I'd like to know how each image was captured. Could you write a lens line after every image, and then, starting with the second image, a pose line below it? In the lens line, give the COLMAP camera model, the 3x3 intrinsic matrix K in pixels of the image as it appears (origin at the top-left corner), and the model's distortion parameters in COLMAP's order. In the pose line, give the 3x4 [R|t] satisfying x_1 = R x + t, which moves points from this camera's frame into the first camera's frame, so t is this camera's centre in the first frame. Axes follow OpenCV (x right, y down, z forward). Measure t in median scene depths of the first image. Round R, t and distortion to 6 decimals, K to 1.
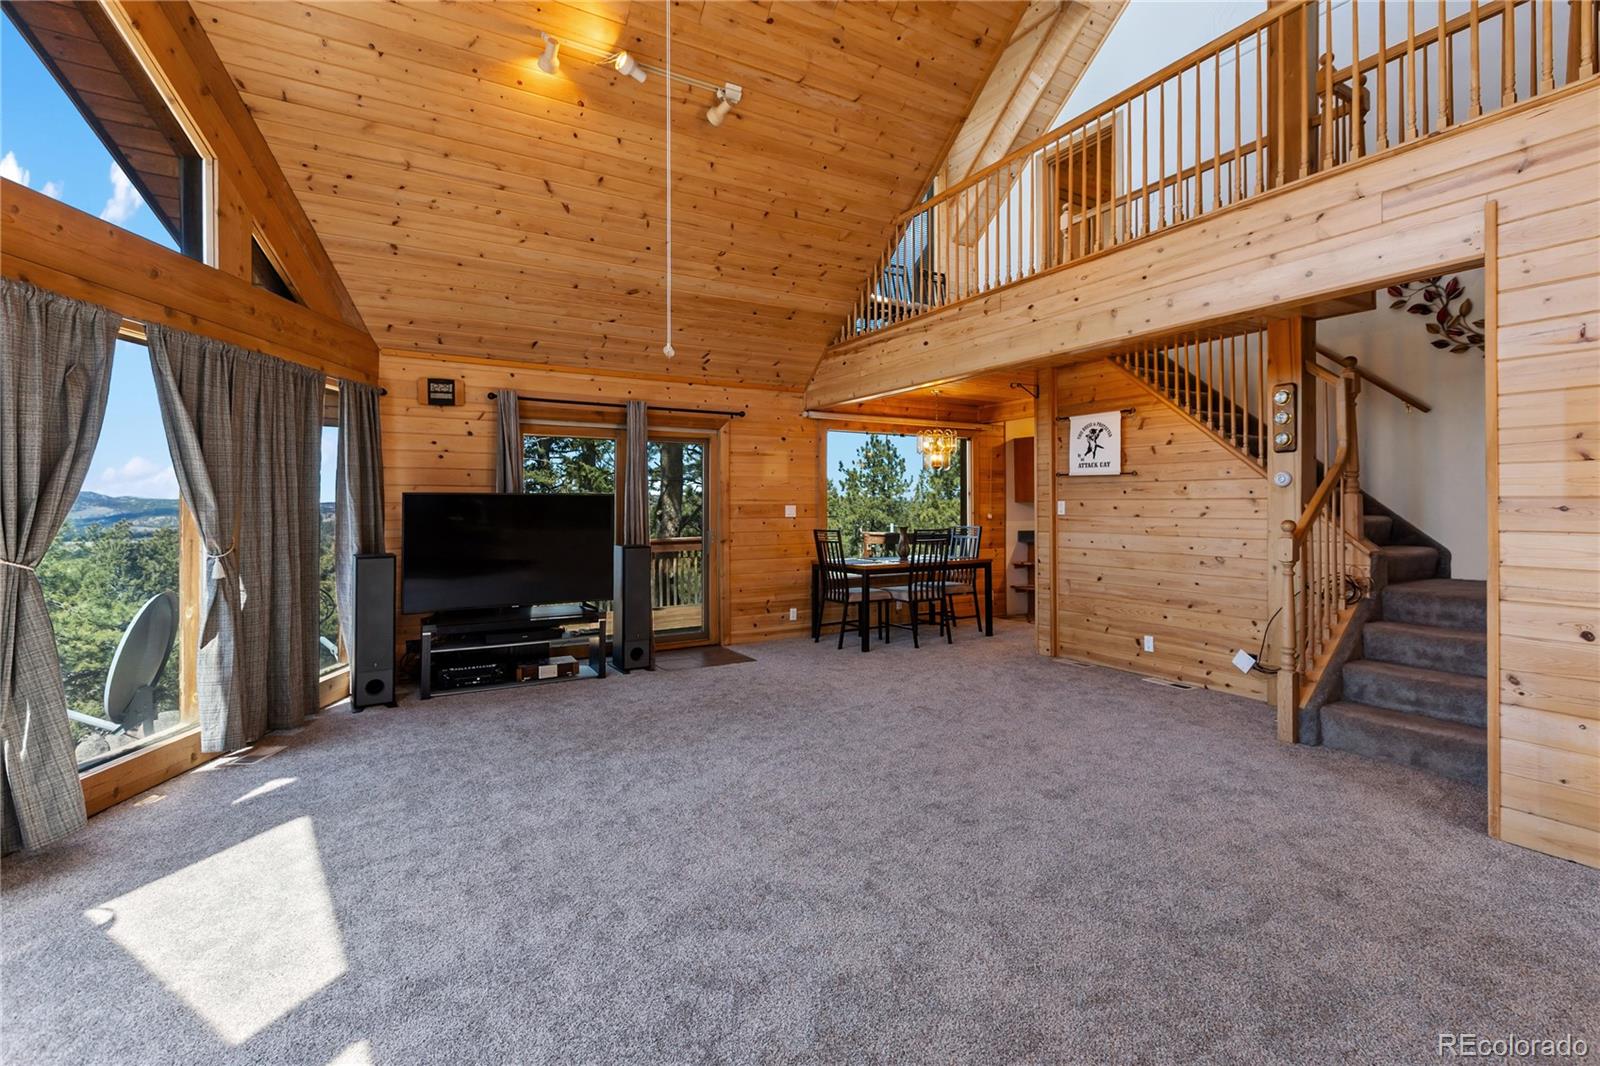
lens RADIAL K [[727.1, 0, 808.9], [0, 727.1, 503.6], [0, 0, 1]] dist [0.002719, -0.000650]
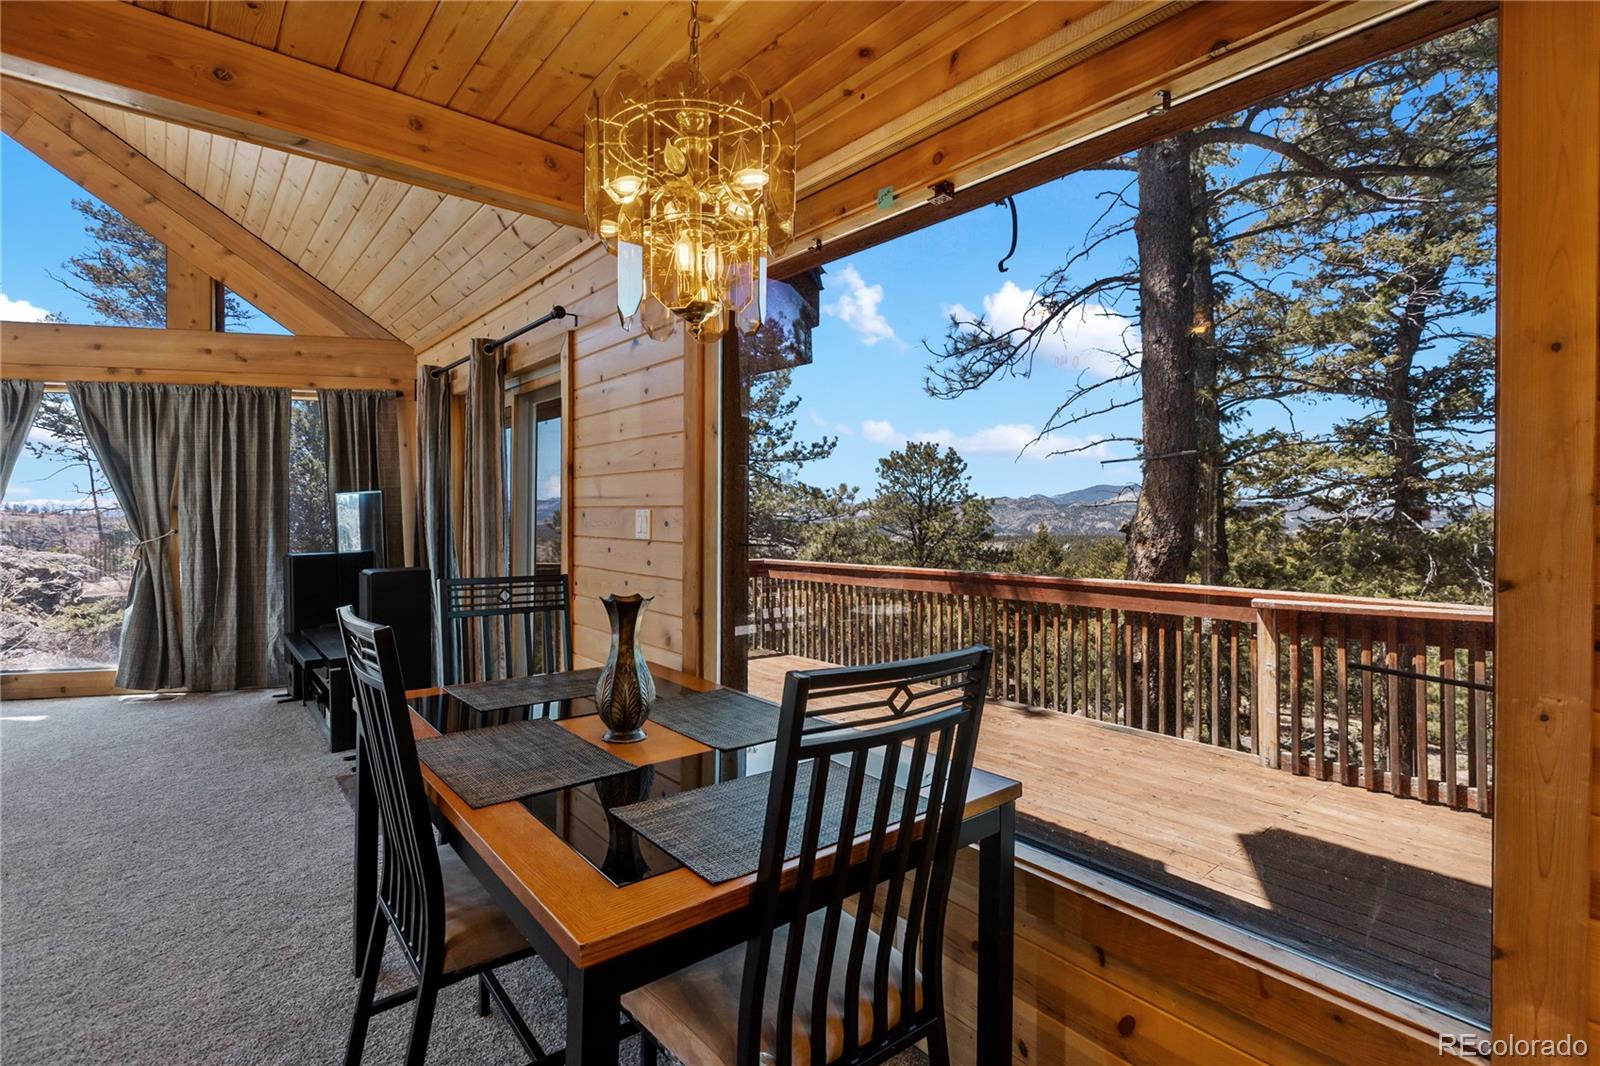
lens RADIAL K [[750.0, 0, 800.5], [0, 750.0, 524.5], [0, 0, 1]] dist [0.000529, -0.000457]
pose [[0.154157, 0.021886, -0.987804, 0.487498], [-0.003792, 0.999760, 0.021559, 0.001305], [0.988039, 0.000423, 0.154203, 1.295822]]
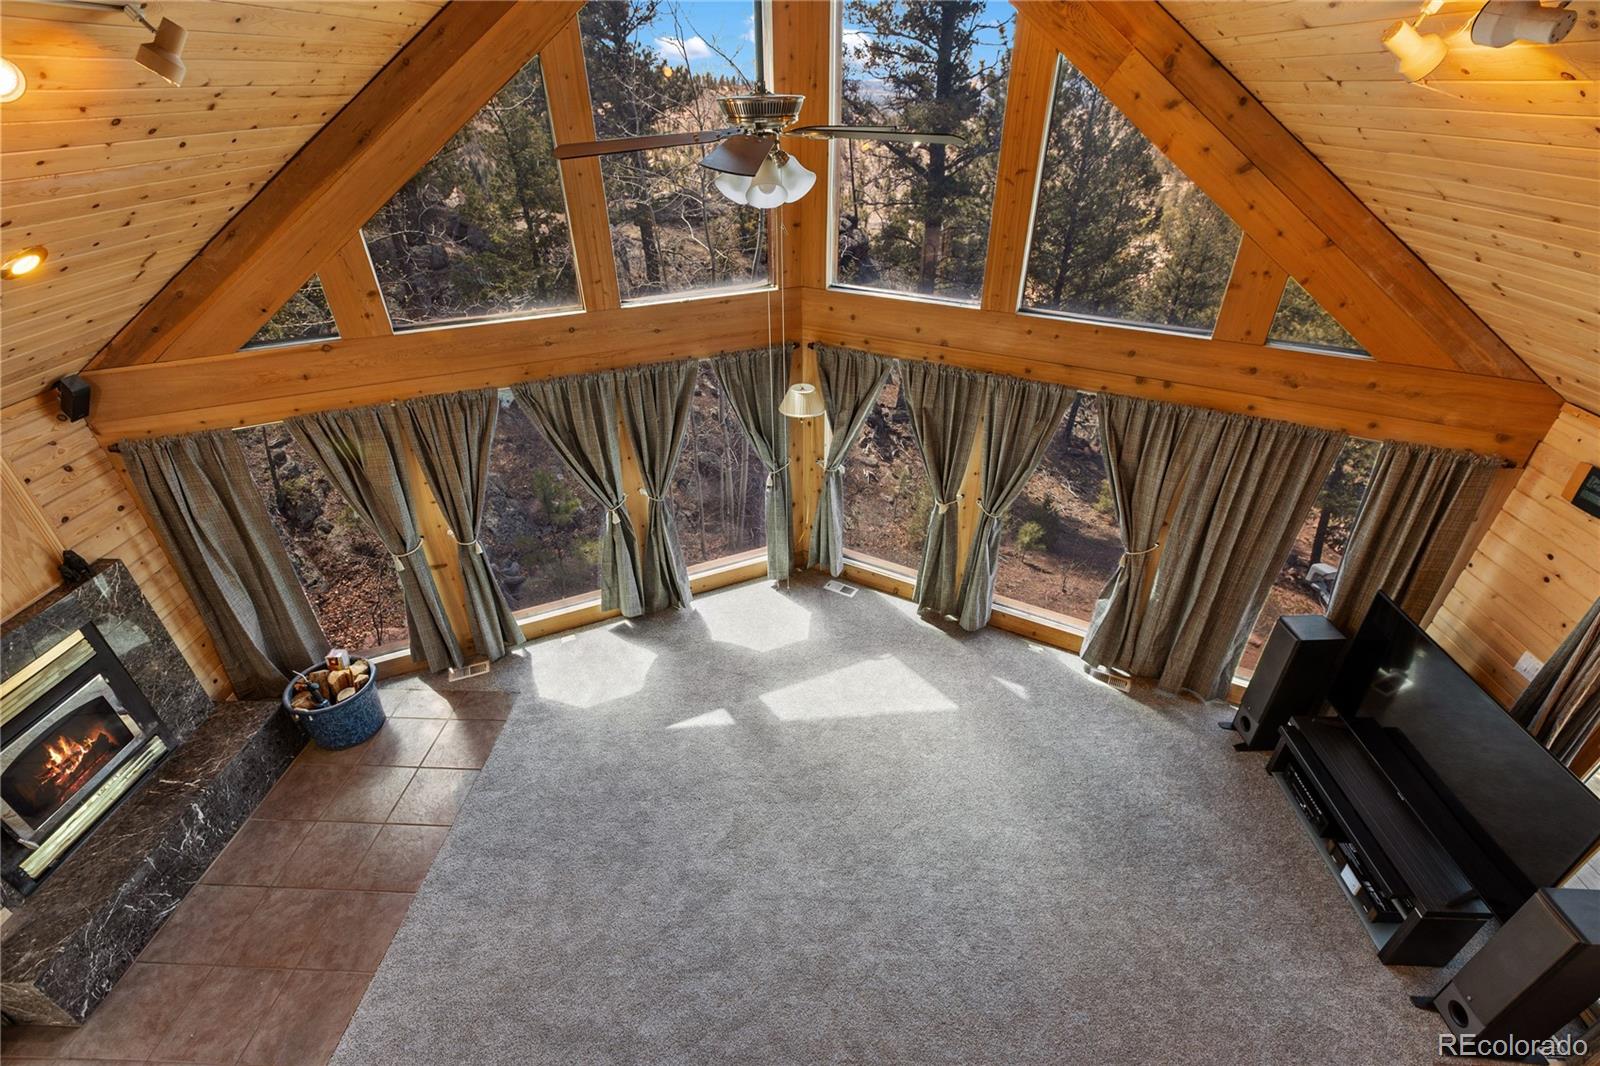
lens RADIAL K [[710.3, 0, 808.7], [0, 710.3, 540.9], [0, 0, 1]] dist [0.003281, 0.000864]
pose [[-0.543755, 0.462203, -0.700499, 0.287970], [0.005977, 0.836790, 0.547491, -0.444017], [0.839222, 0.293514, -0.457772, 0.718237]]
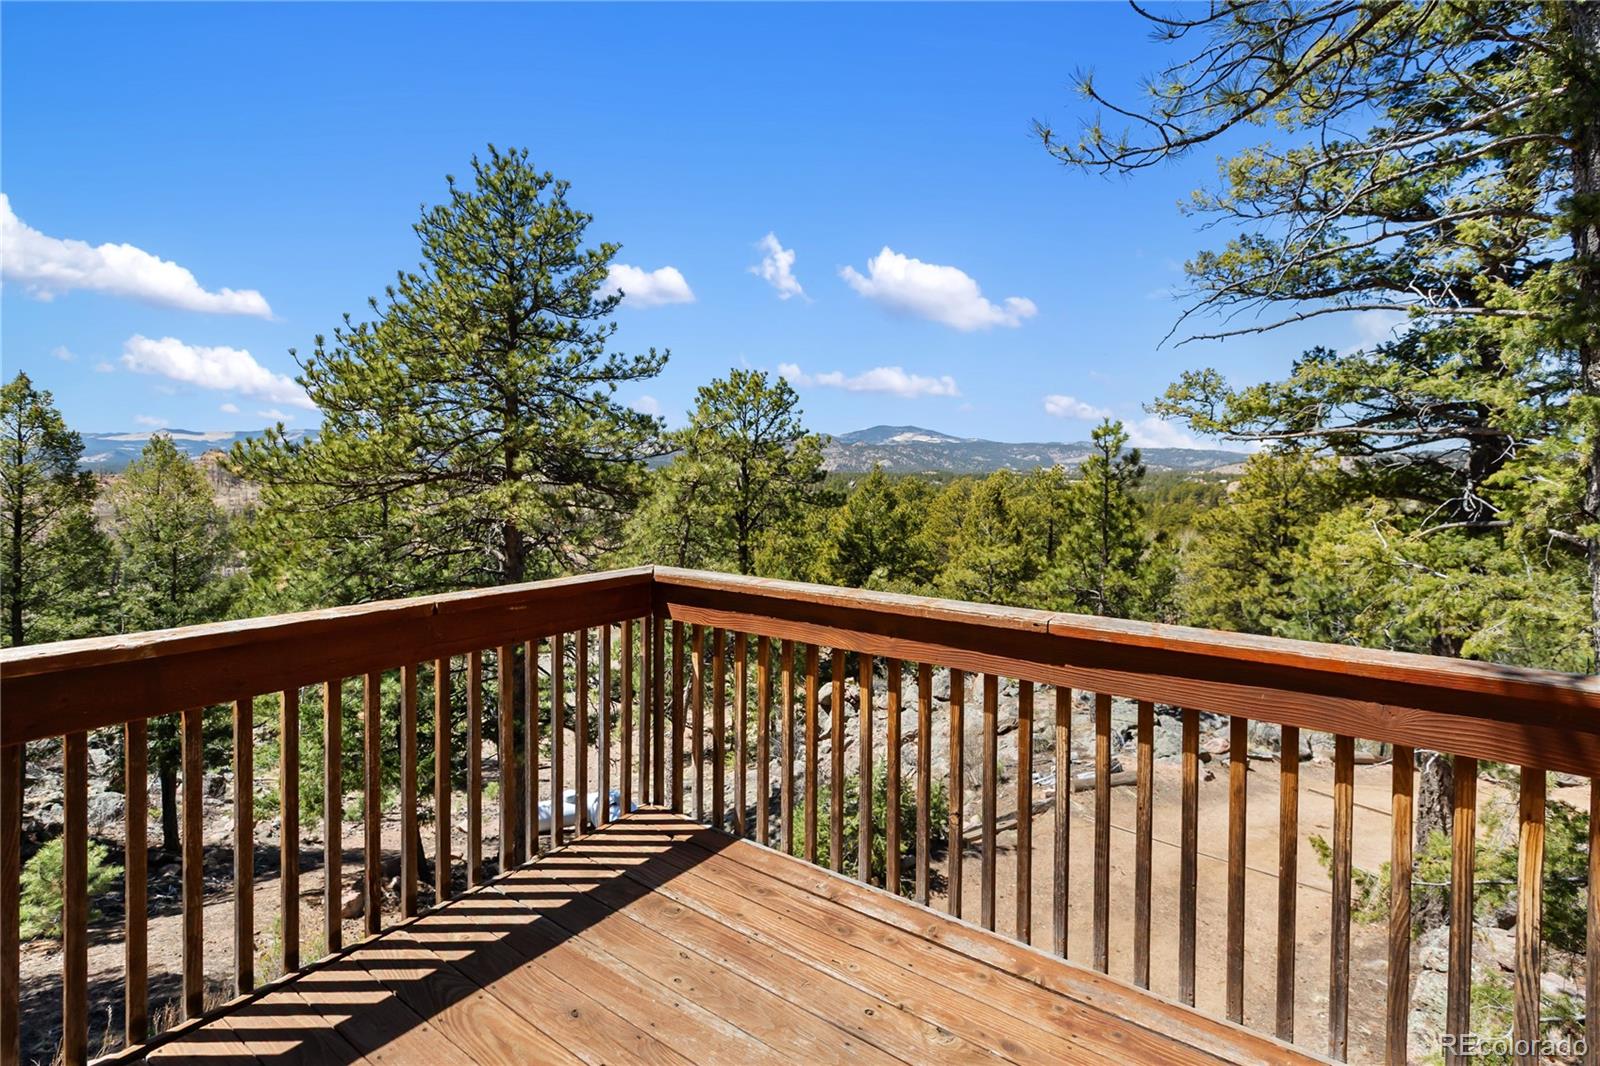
lens RADIAL K [[750.5, 0, 799.2], [0, 750.5, 448.5], [0, 0, 1]] dist [0.009470, -0.000170]
pose [[0.415367, 0.006835, -0.909628, -0.353824], [-0.014669, 0.999892, 0.000815, 0.010610], [0.909535, 0.013005, 0.415423, 1.319938]]
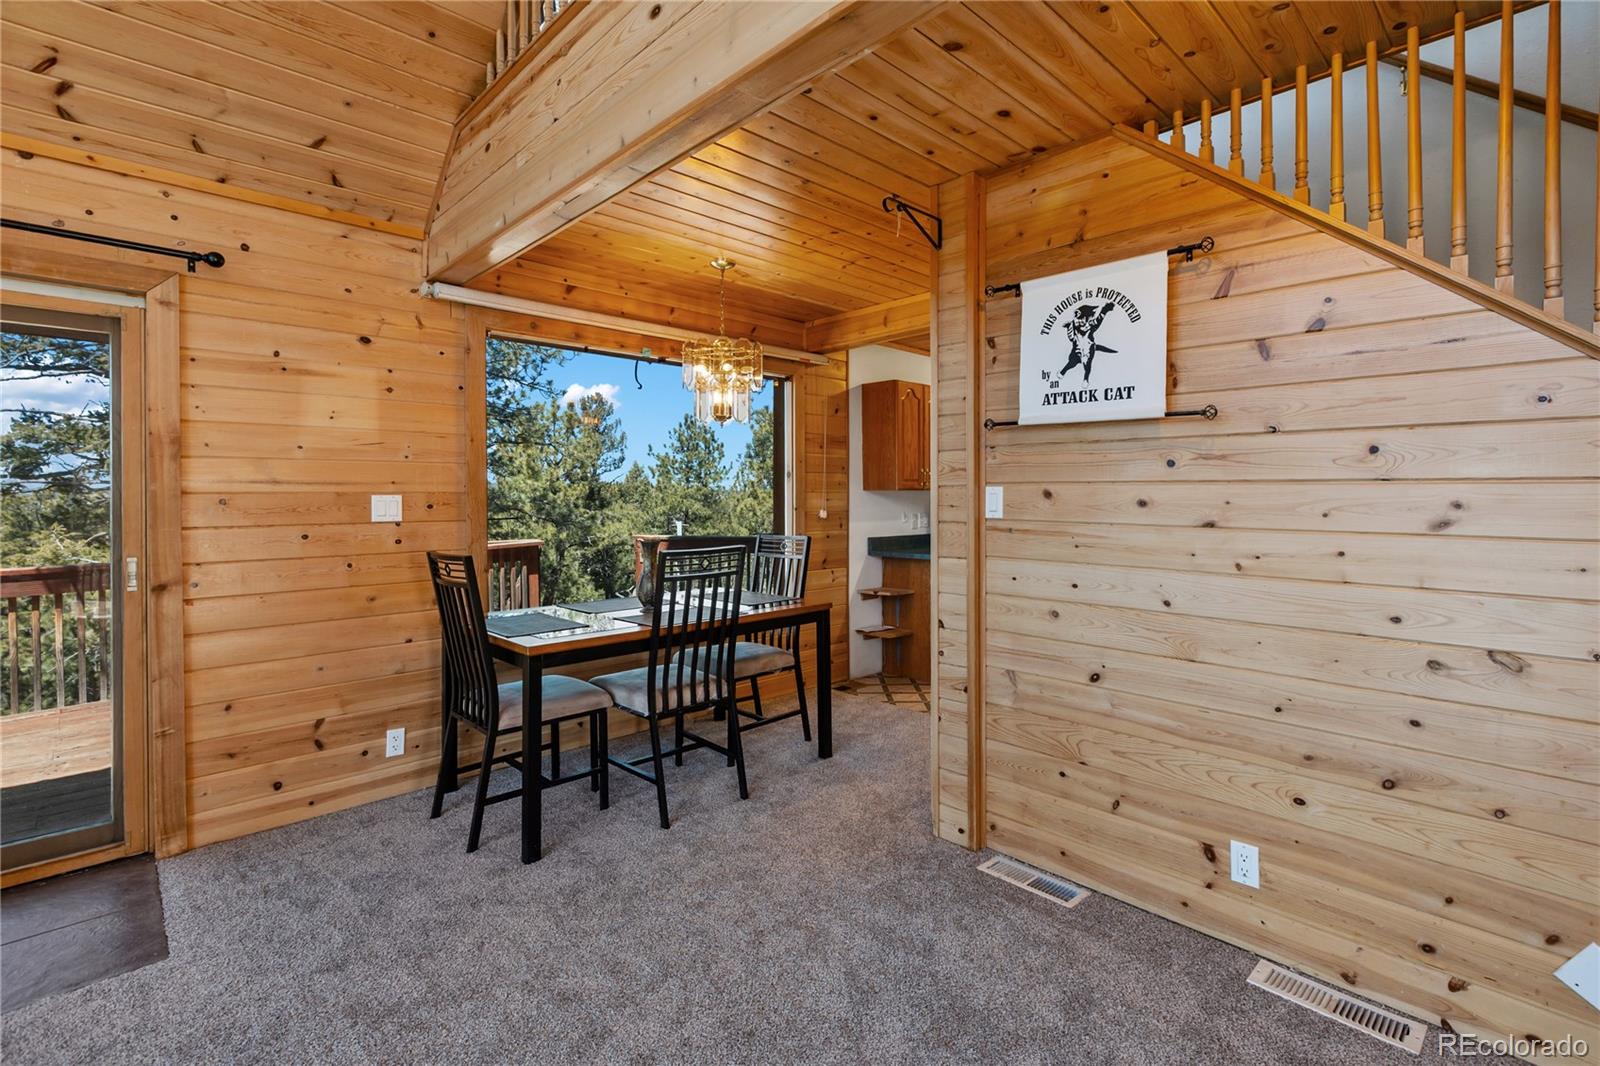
lens RADIAL K [[727.1, 0, 808.9], [0, 727.1, 503.6], [0, 0, 1]] dist [0.002719, -0.000650]
pose [[0.971728, -0.000106, 0.236104, 0.150955], [-0.003395, 0.999890, 0.014423, 0.000876], [-0.236079, -0.014817, 0.971621, 0.657444]]
